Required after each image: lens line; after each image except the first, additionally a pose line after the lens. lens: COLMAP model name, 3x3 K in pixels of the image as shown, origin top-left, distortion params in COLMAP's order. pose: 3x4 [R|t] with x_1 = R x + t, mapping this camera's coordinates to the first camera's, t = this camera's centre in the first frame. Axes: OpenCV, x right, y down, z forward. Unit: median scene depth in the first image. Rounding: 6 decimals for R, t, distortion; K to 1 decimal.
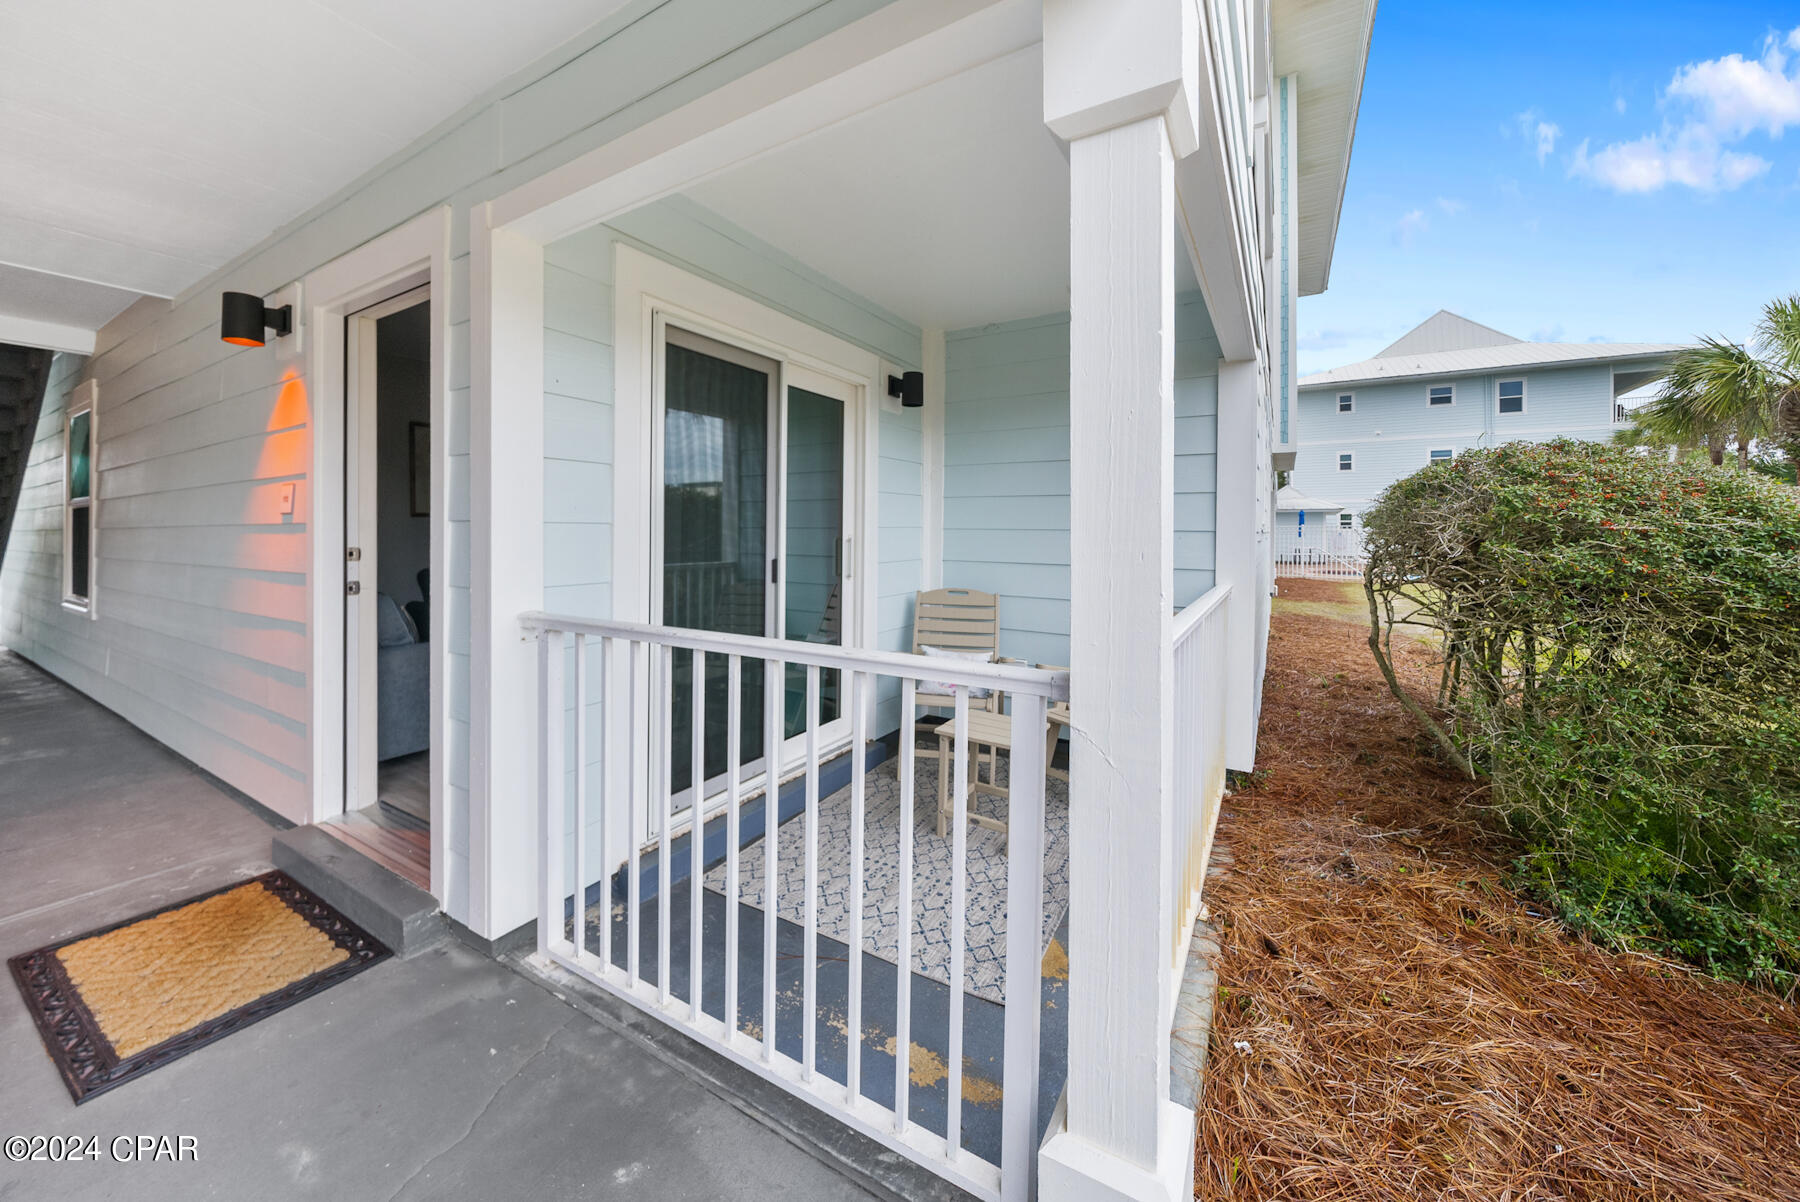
lens RADIAL K [[643.8, 0, 900.9], [0, 643.8, 545.5], [0, 0, 1]] dist [-0.000234, 0.000006]
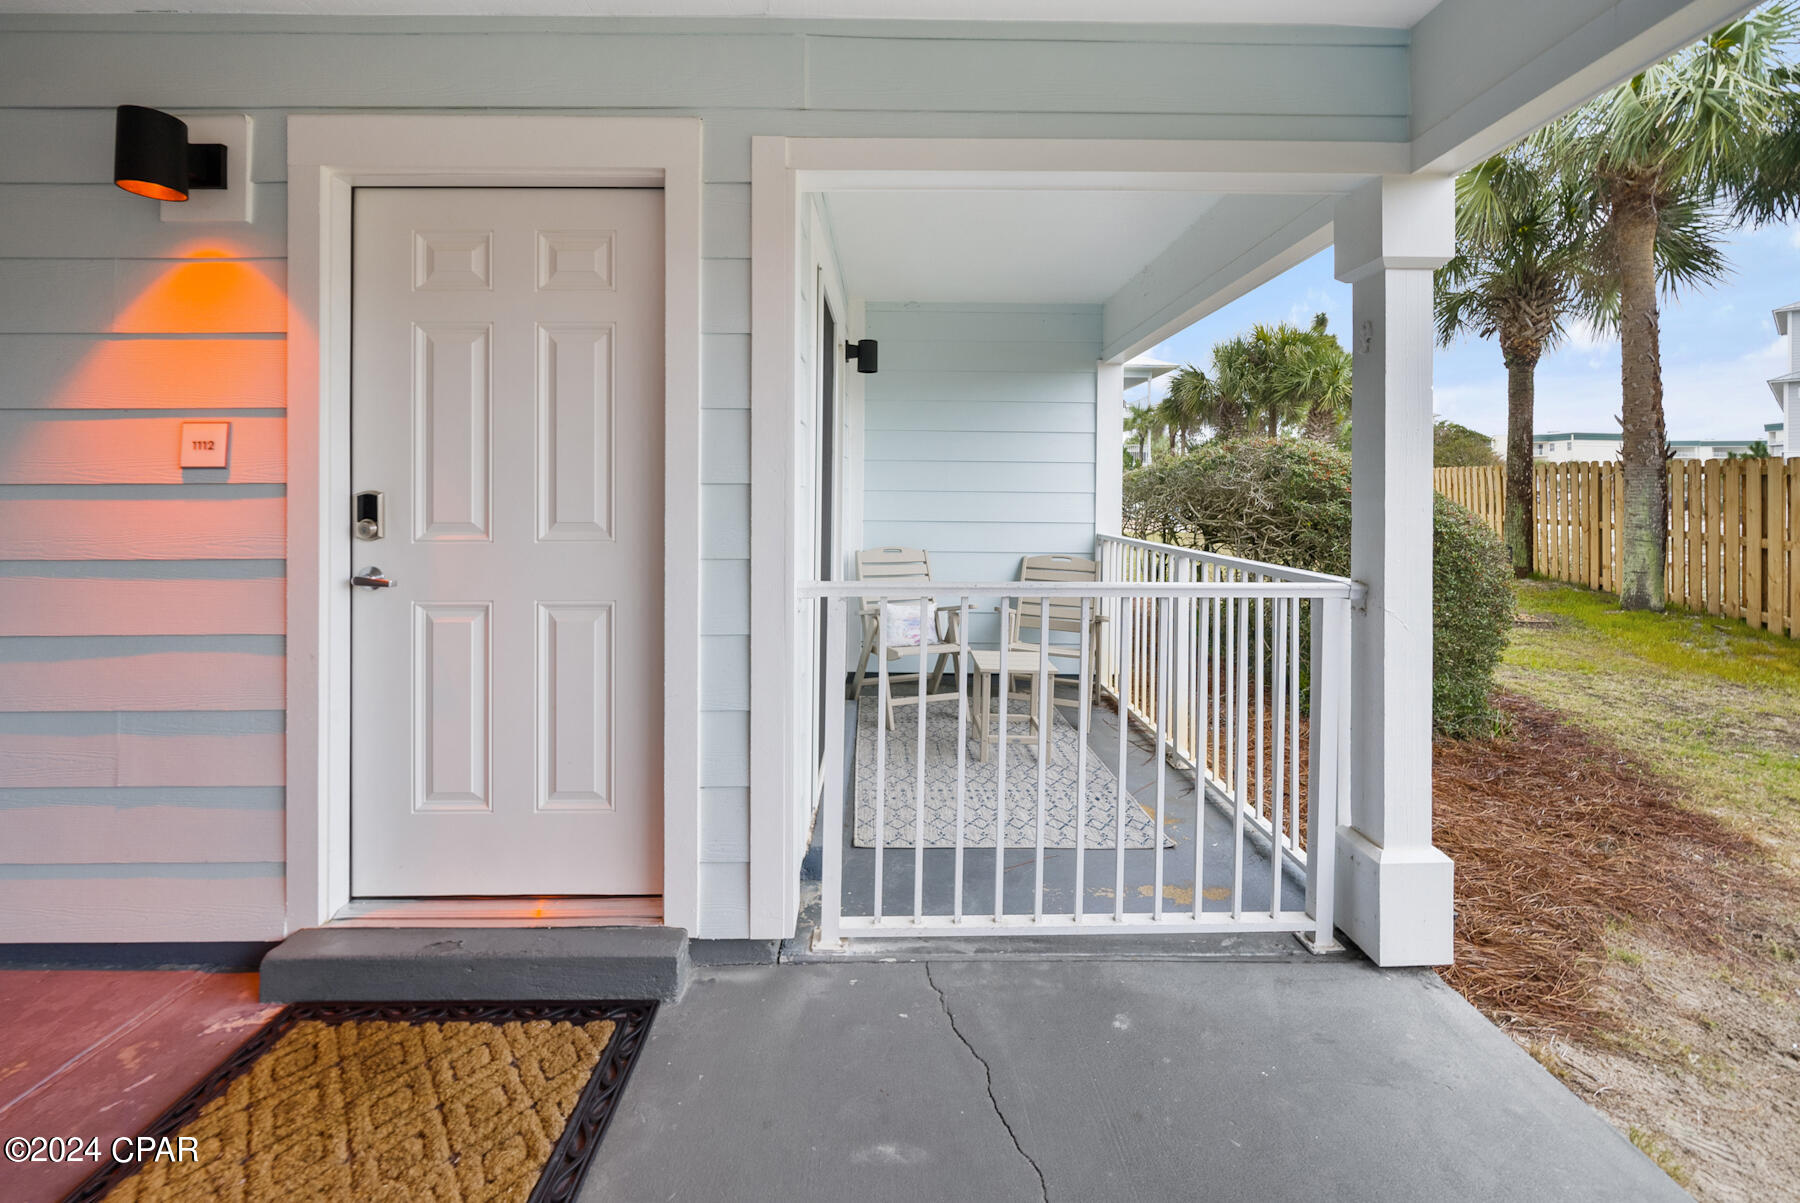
lens RADIAL K [[662.5, 0, 923.4], [0, 662.5, 506.9], [0, 0, 1]] dist [-0.002899, -0.000185]
pose [[0.850849, -0.012984, 0.525249, -0.749506], [0.011685, 0.999915, 0.005789, -0.007590], [-0.525280, 0.001212, 0.850929, 0.070796]]
